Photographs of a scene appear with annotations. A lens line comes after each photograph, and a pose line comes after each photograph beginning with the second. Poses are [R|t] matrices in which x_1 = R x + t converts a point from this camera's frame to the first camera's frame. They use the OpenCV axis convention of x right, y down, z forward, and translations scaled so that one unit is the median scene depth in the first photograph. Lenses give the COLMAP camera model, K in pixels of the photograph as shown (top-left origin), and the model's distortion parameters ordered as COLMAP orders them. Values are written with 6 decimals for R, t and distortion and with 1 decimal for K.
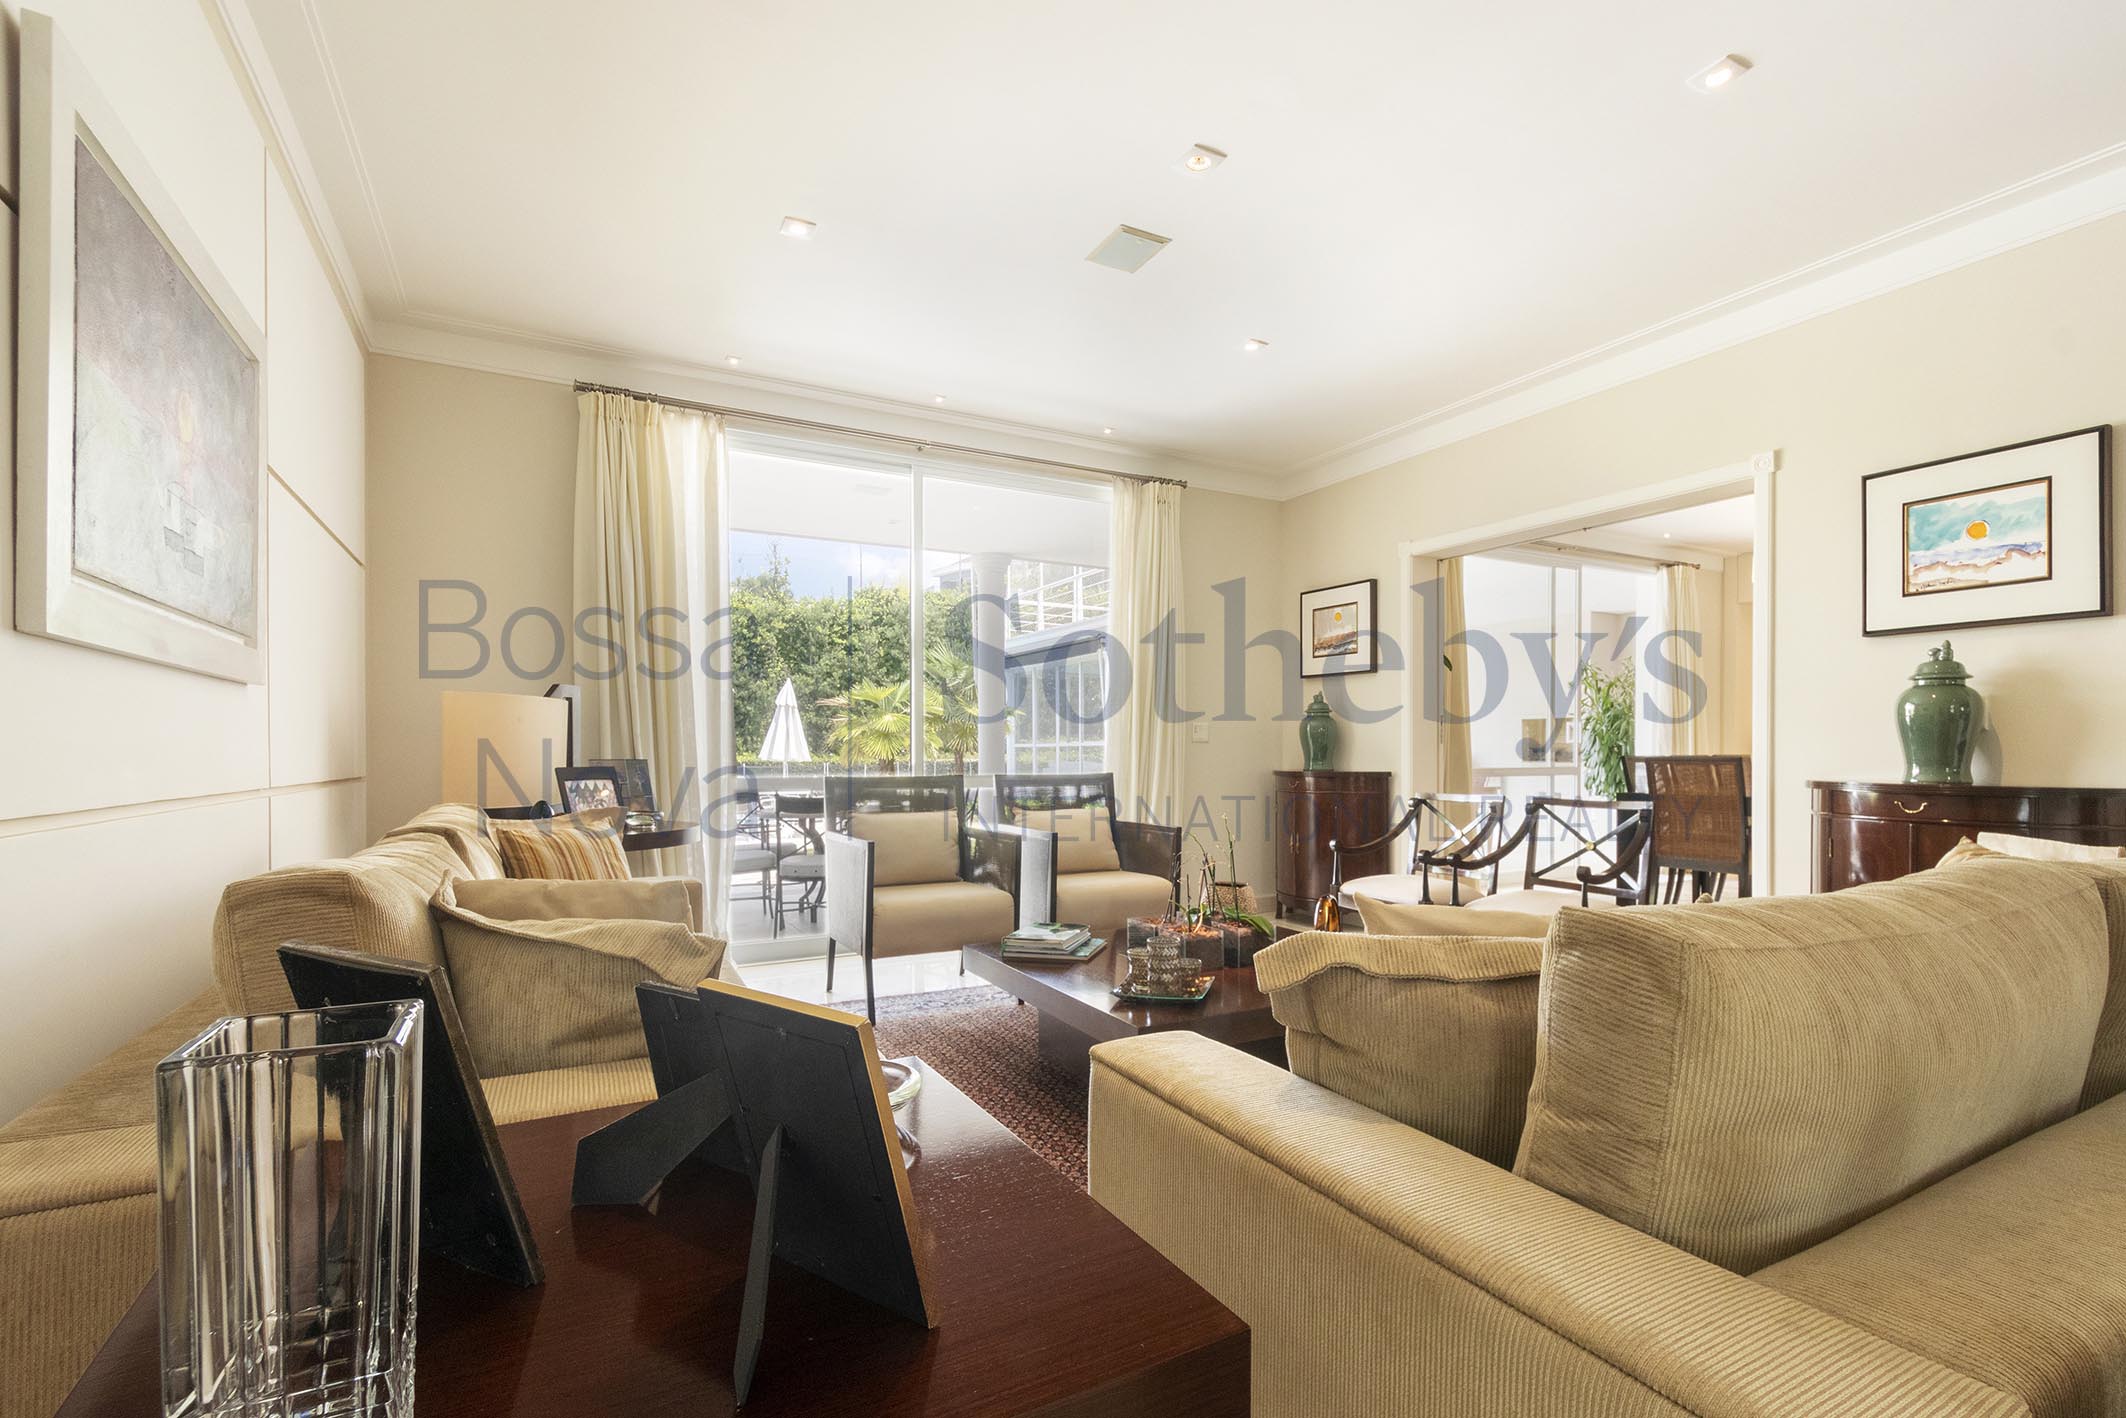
lens RADIAL K [[970.7, 0, 1070.2], [0, 970.7, 748.7], [0, 0, 1]] dist [0.022695, 0.000232]
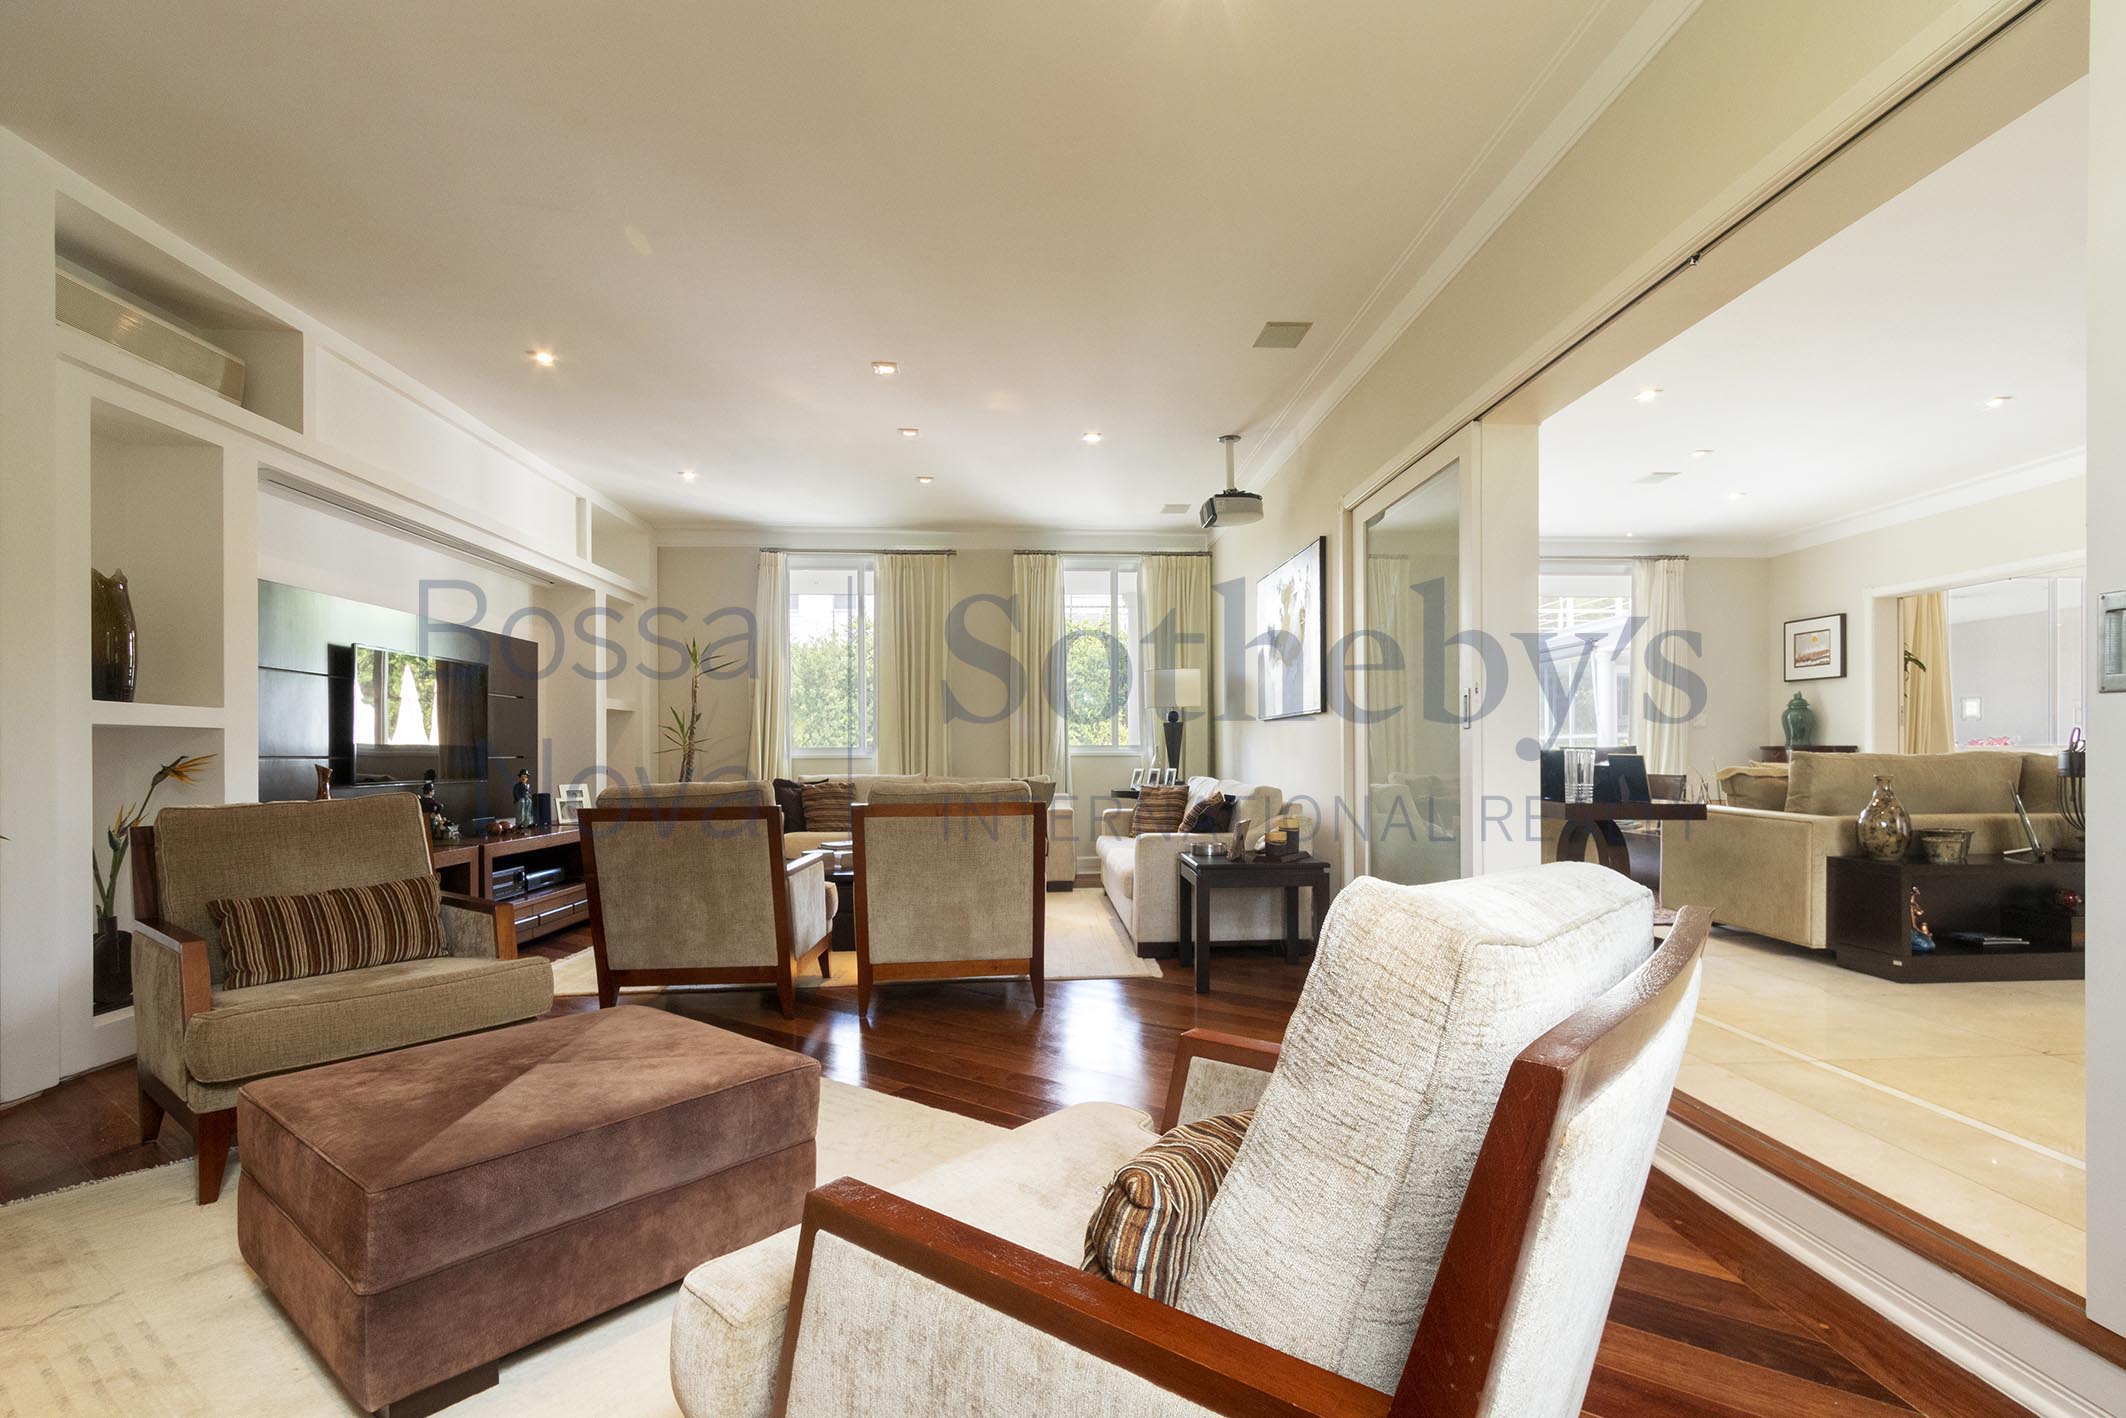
lens RADIAL K [[970.7, 0, 1070.2], [0, 970.7, 748.7], [0, 0, 1]] dist [0.022695, 0.000232]
pose [[0.904331, -0.009437, -0.426727, -0.104568], [0.008690, 0.999955, -0.003699, 0.023181], [0.426743, -0.000363, 0.904373, -0.808507]]
